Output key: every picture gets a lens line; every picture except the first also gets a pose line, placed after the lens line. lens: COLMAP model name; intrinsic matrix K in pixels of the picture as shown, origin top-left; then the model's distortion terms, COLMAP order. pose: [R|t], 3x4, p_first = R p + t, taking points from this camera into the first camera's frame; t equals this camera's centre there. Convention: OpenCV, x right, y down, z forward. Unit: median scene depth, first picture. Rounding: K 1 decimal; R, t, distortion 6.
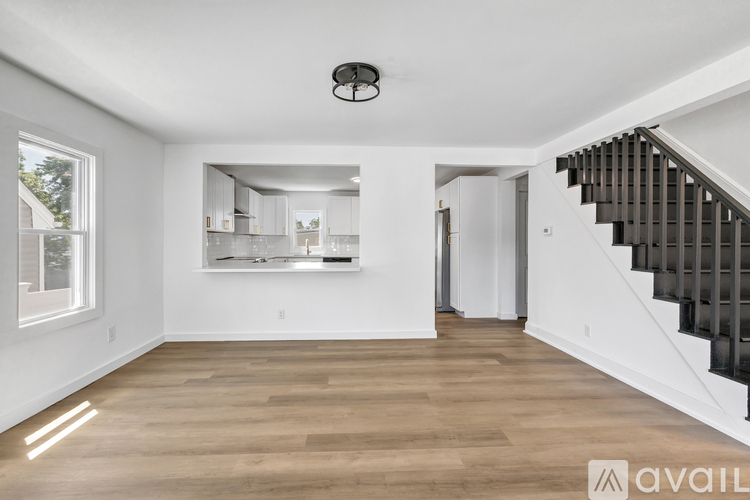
lens RADIAL K [[332.3, 0, 371.3], [0, 332.3, 247.3], [0, 0, 1]] dist [-0.016394, 0.014119]
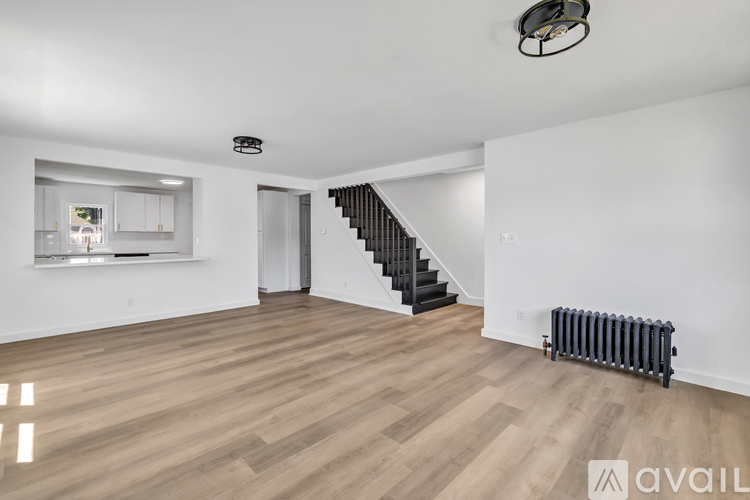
lens RADIAL K [[332.3, 0, 371.3], [0, 332.3, 247.3], [0, 0, 1]] dist [-0.016394, 0.014119]
pose [[0.737306, -0.022733, 0.675176, -0.568222], [0.014245, 0.999735, 0.018104, 0.008256], [-0.675409, -0.003730, 0.737434, -0.541563]]
